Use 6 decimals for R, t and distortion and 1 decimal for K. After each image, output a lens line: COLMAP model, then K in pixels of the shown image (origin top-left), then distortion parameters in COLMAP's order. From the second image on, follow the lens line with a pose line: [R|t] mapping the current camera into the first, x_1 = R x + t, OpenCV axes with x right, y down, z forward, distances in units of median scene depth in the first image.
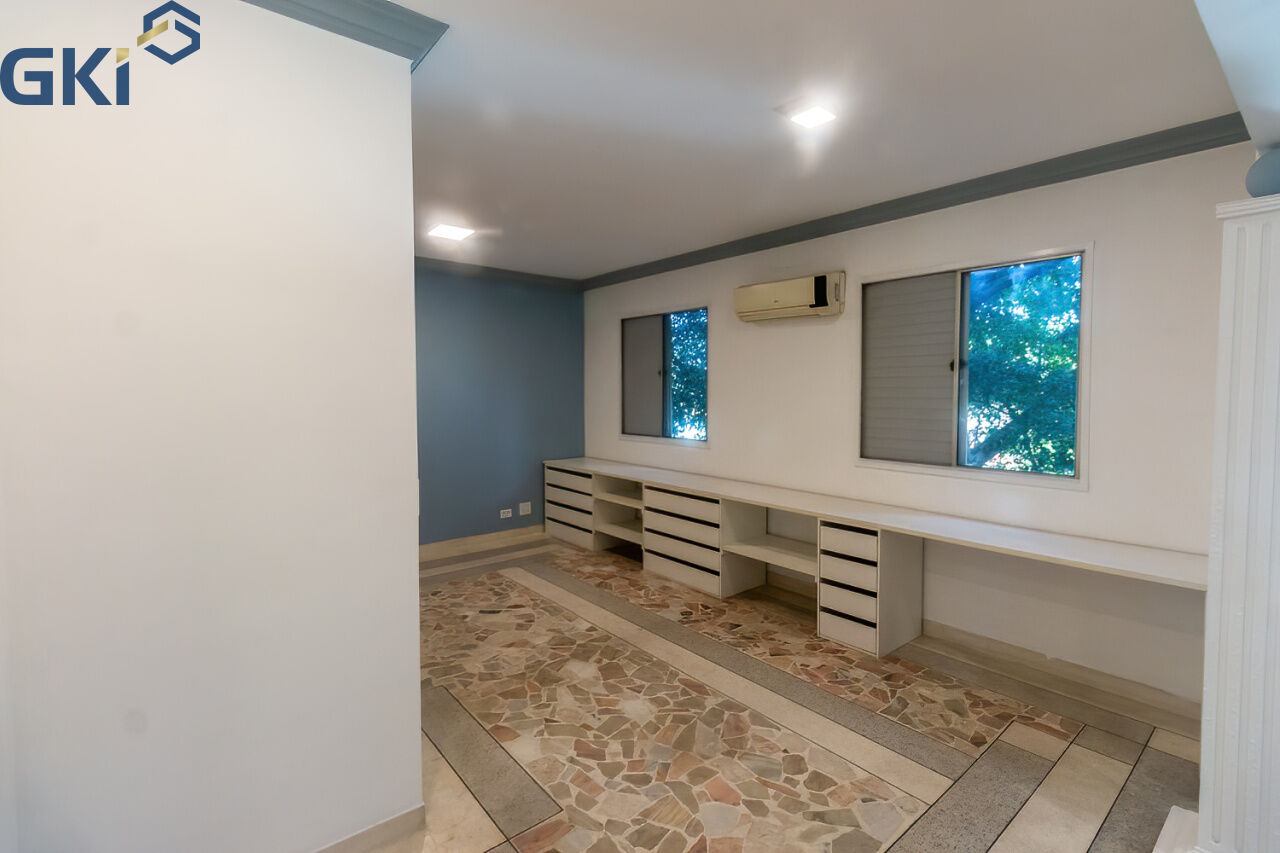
lens RADIAL K [[587.9, 0, 649.4], [0, 587.9, 412.6], [0, 0, 1]] dist [0.003878, 0.000233]
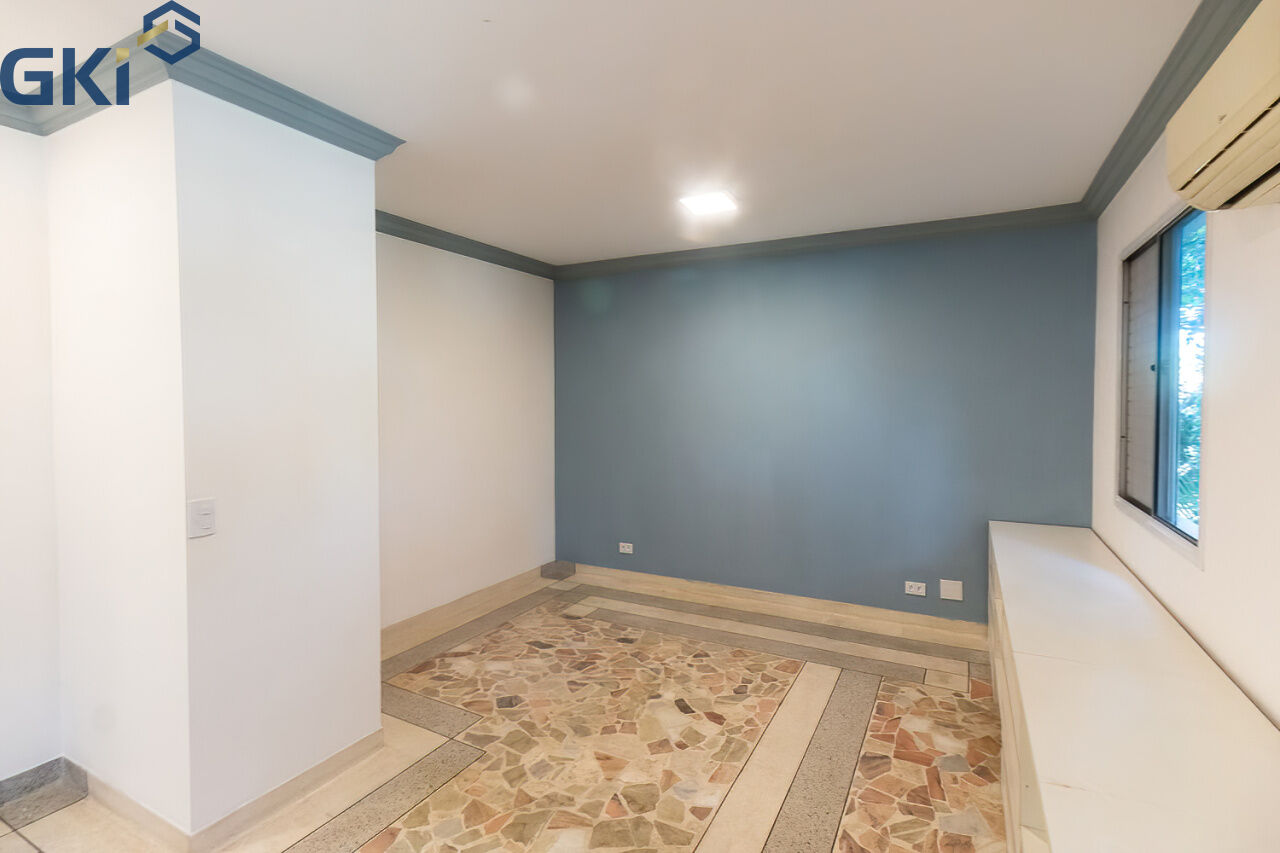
lens RADIAL K [[613.8, 0, 638.2], [0, 613.8, 413.2], [0, 0, 1]] dist [0.000525, -0.000297]
pose [[0.370726, 0.026946, -0.928351, 0.464502], [-0.036604, 0.999226, 0.014386, -0.041524], [0.928021, 0.028648, 0.371426, 0.736955]]
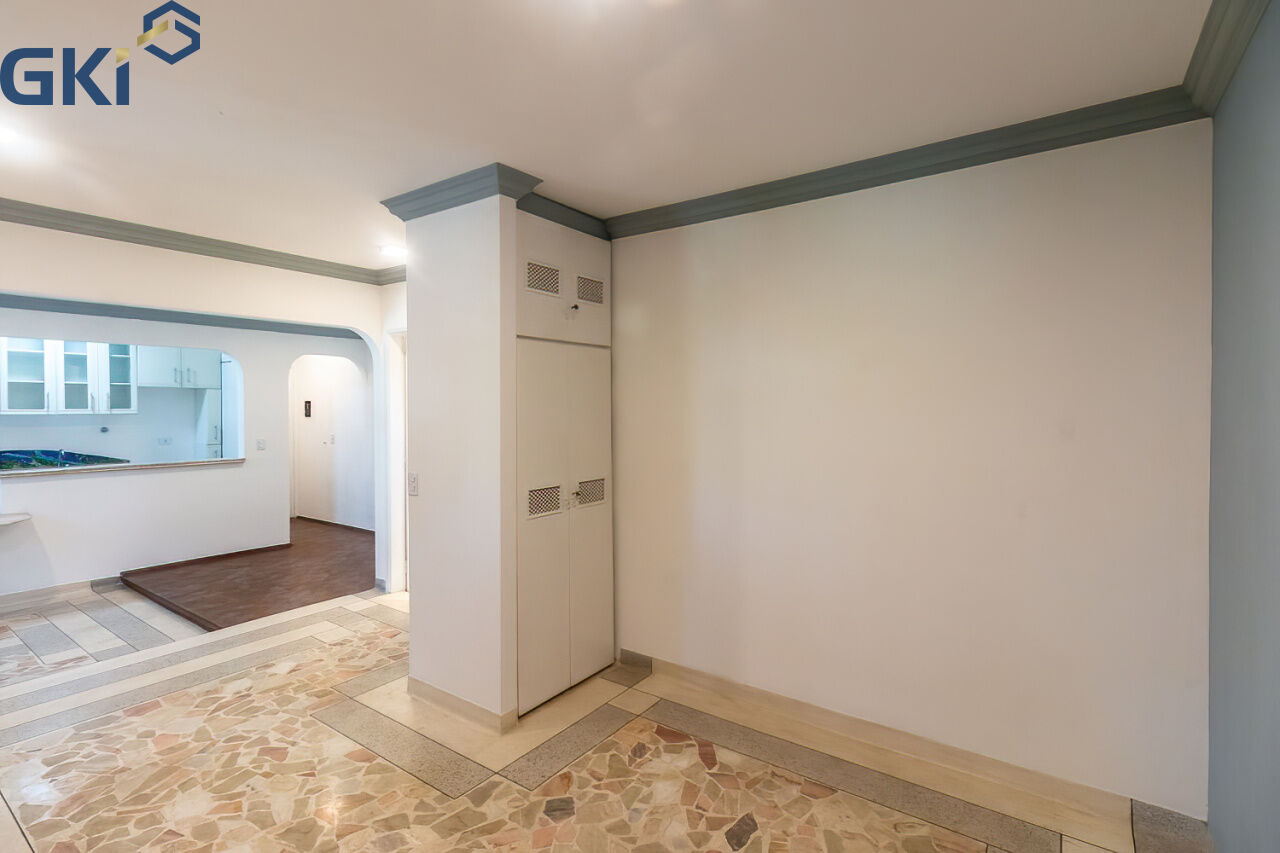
lens RADIAL K [[602.6, 0, 642.9], [0, 602.6, 413.9], [0, 0, 1]] dist [0.003741, -0.000513]
pose [[-0.968042, 0.004196, -0.250754, -0.338946], [-0.008918, 0.998652, 0.051142, -0.076208], [0.250630, 0.051743, -0.966699, 1.549991]]
